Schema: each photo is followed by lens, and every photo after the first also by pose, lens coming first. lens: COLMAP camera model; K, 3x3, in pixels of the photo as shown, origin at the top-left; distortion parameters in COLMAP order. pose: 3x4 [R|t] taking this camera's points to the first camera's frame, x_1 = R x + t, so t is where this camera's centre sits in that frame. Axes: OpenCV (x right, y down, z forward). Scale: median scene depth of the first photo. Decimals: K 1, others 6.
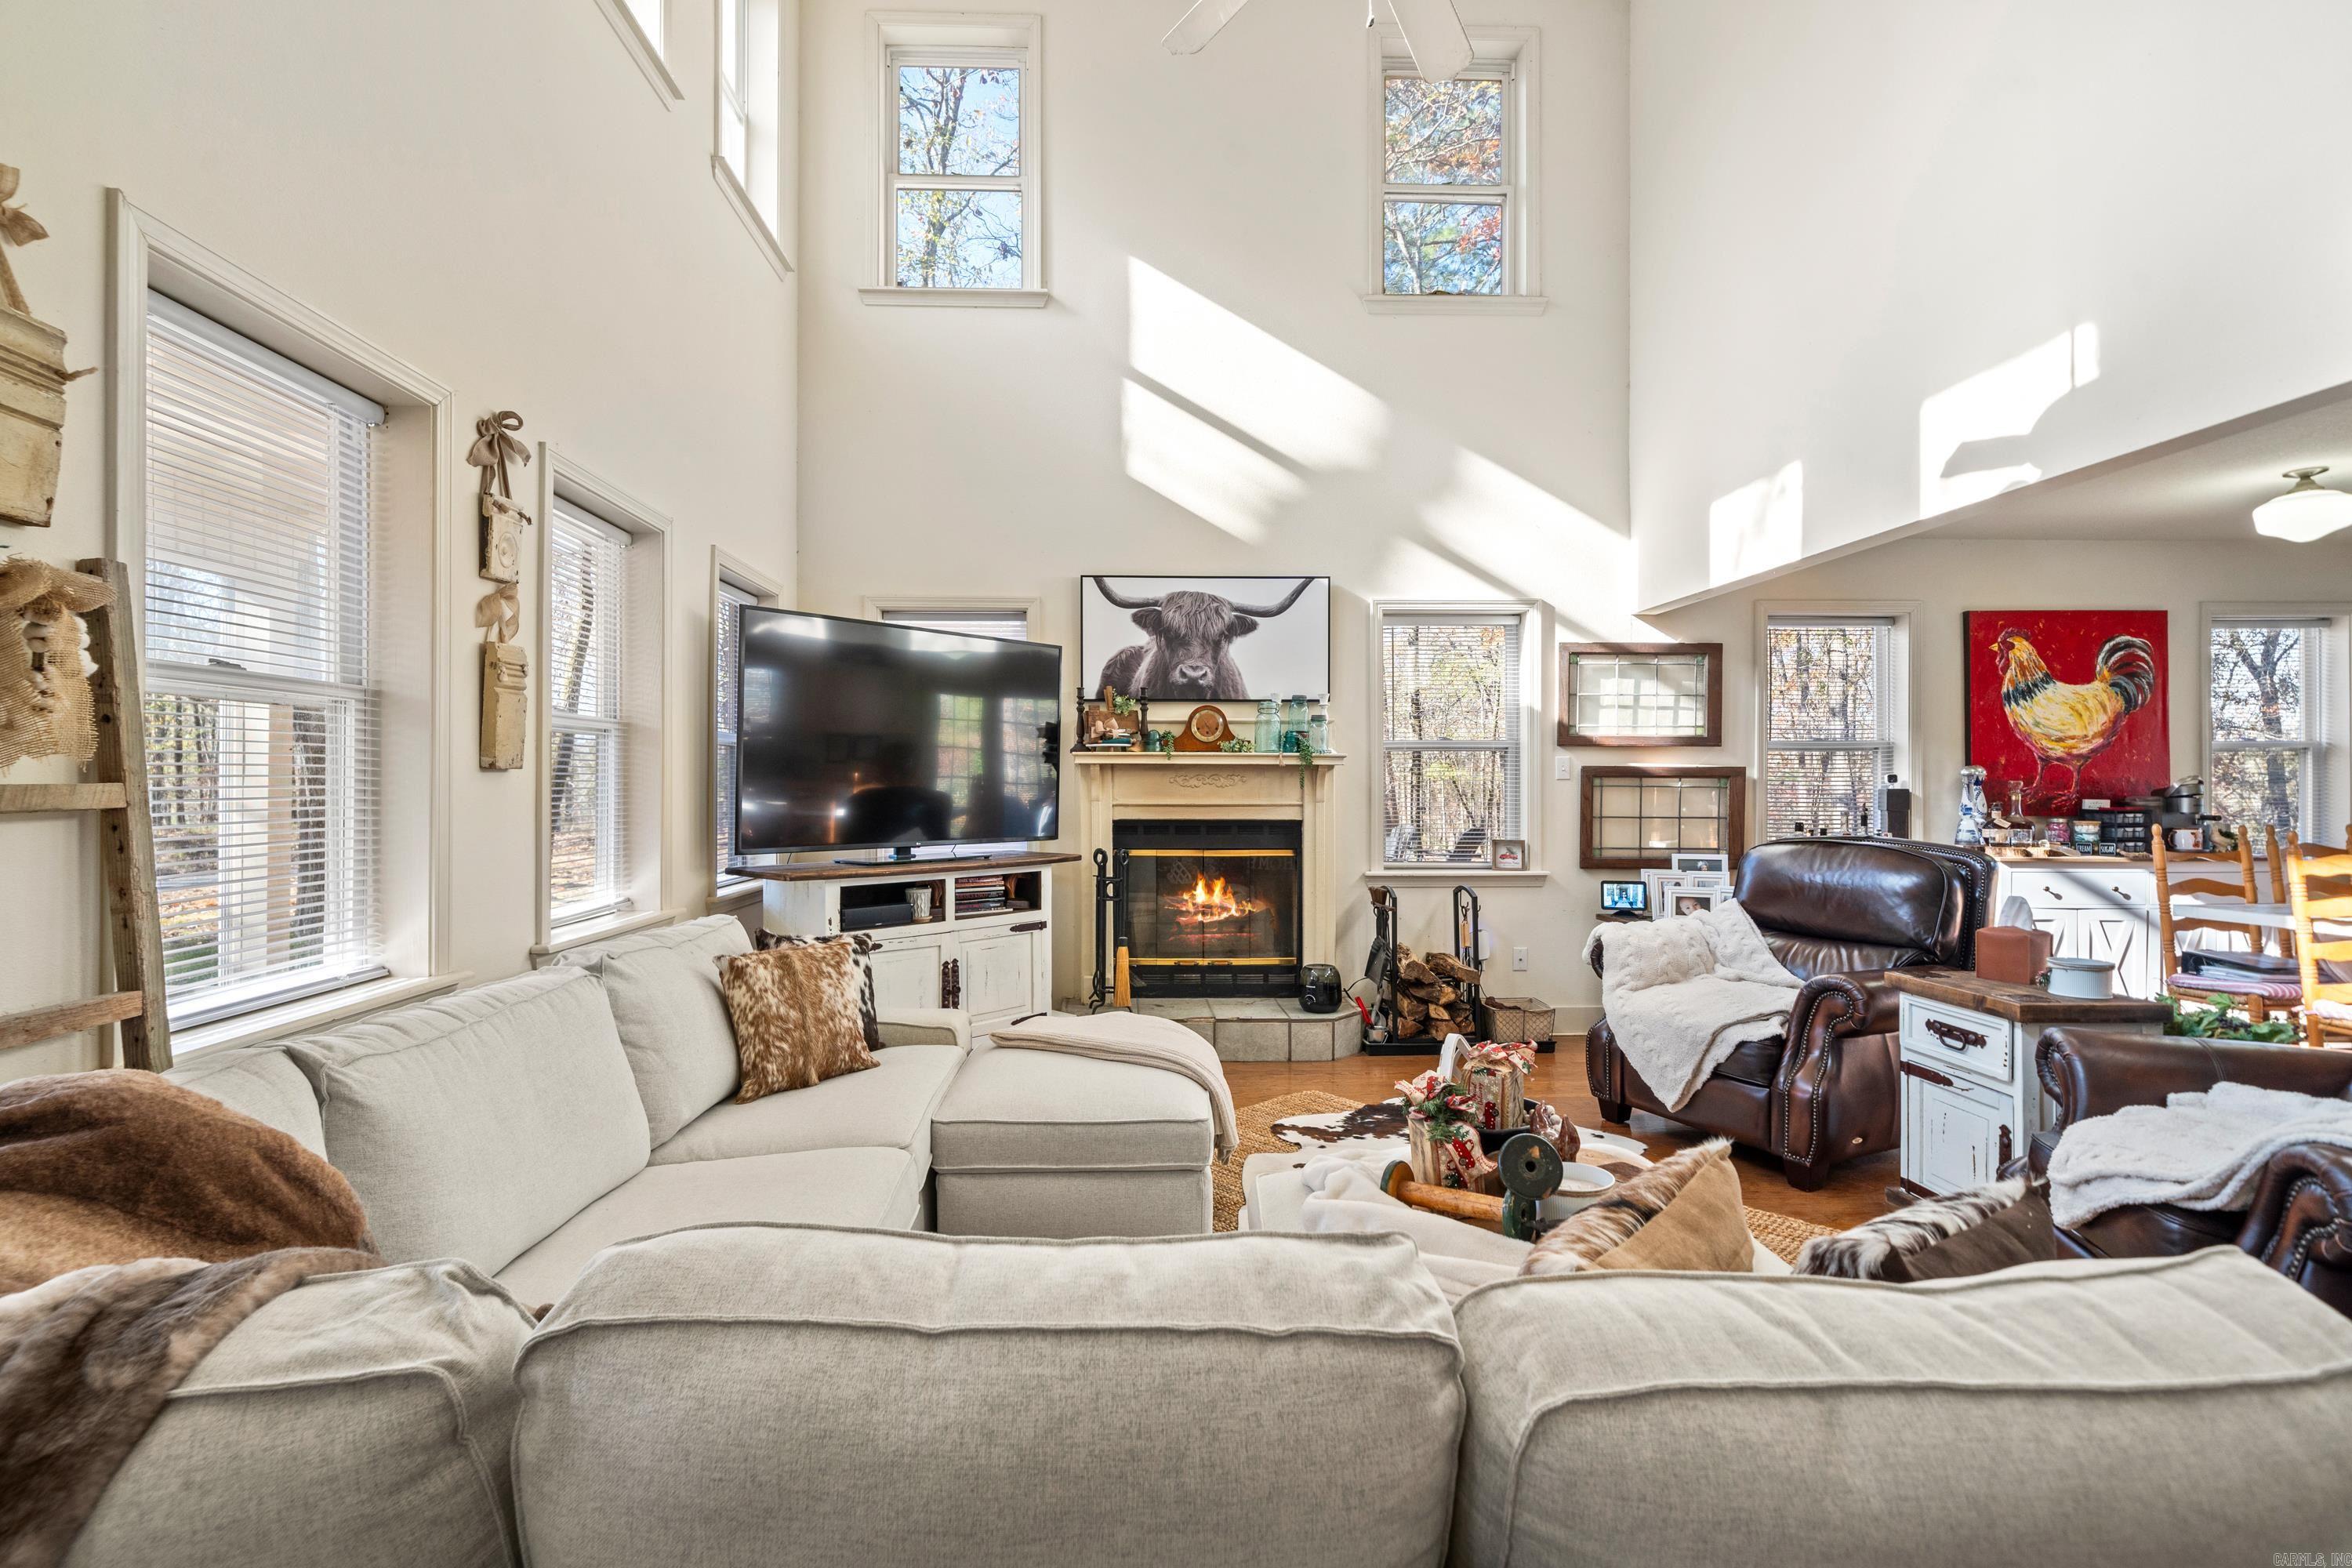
lens RADIAL K [[1087.6, 0, 1138.9], [0, 1087.6, 776.2], [0, 0, 1]] dist [-0.003715, 0.000039]
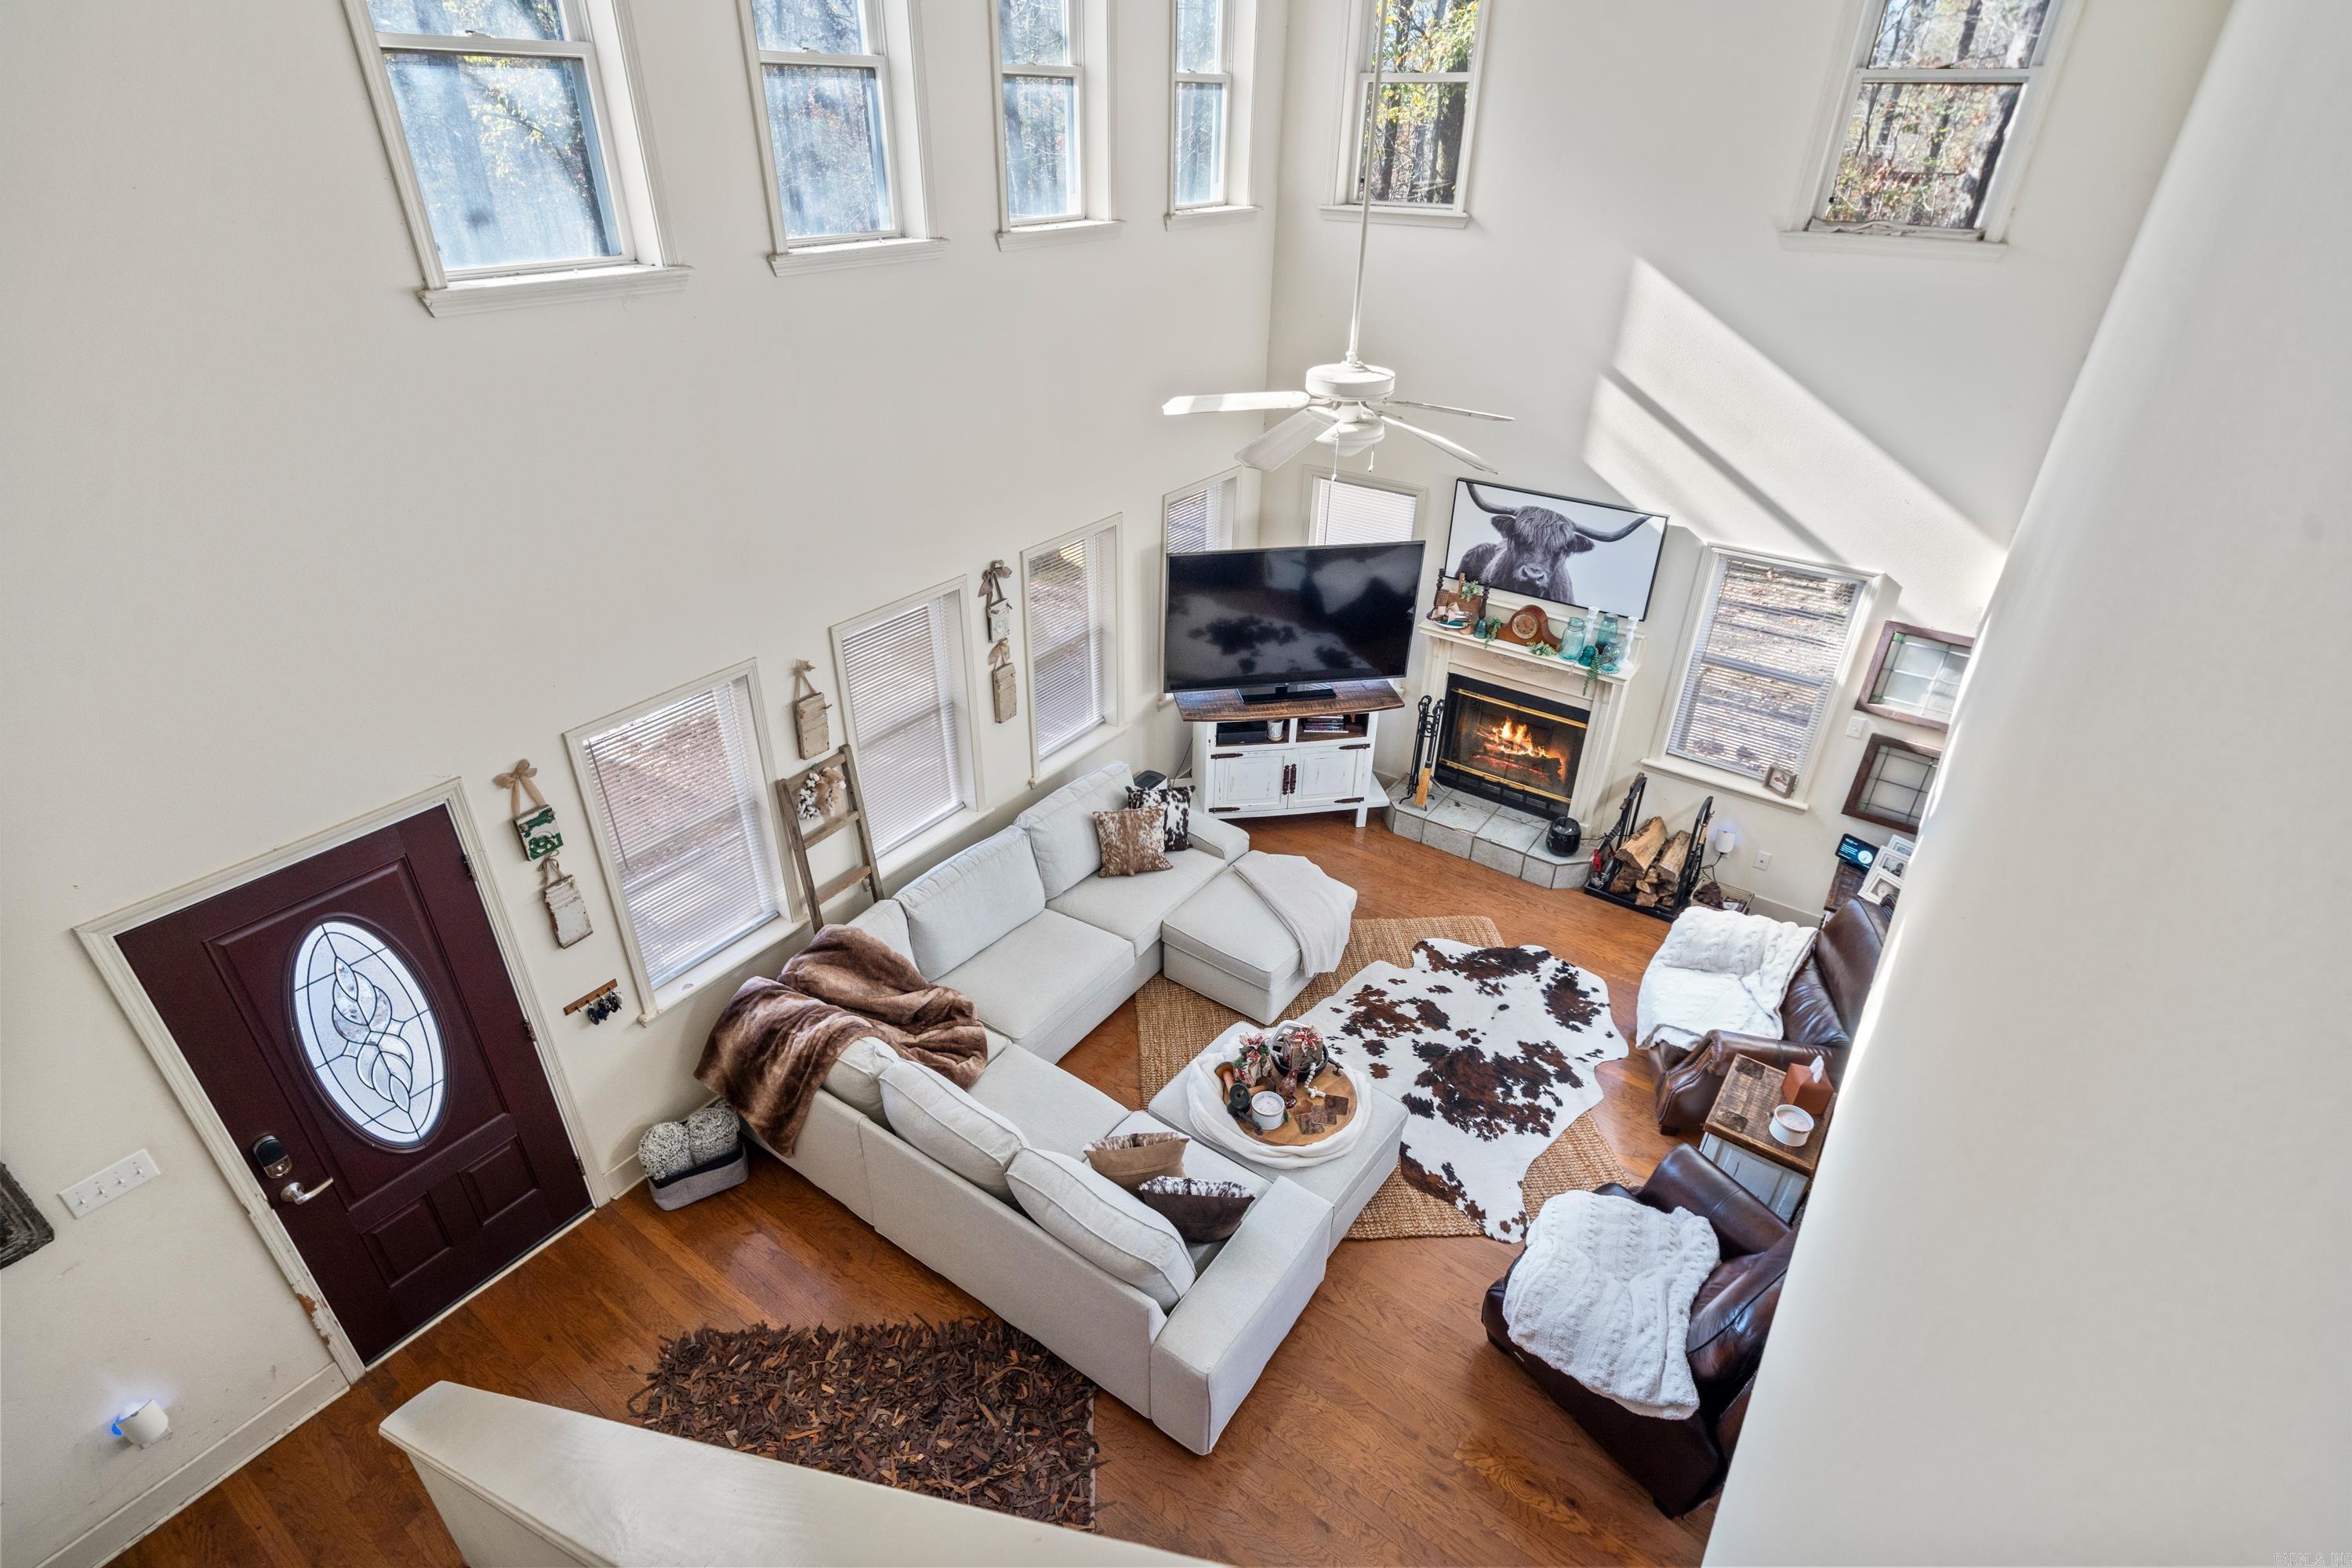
lens RADIAL K [[1140.7, 0, 1143.0], [0, 1140.7, 788.7], [0, 0, 1]] dist [-0.000102, 0.001469]
pose [[0.788245, 0.312944, -0.529845, 0.458378], [0.003495, 0.858740, 0.512400, -0.545407], [0.615352, -0.405748, 0.675804, -0.225483]]
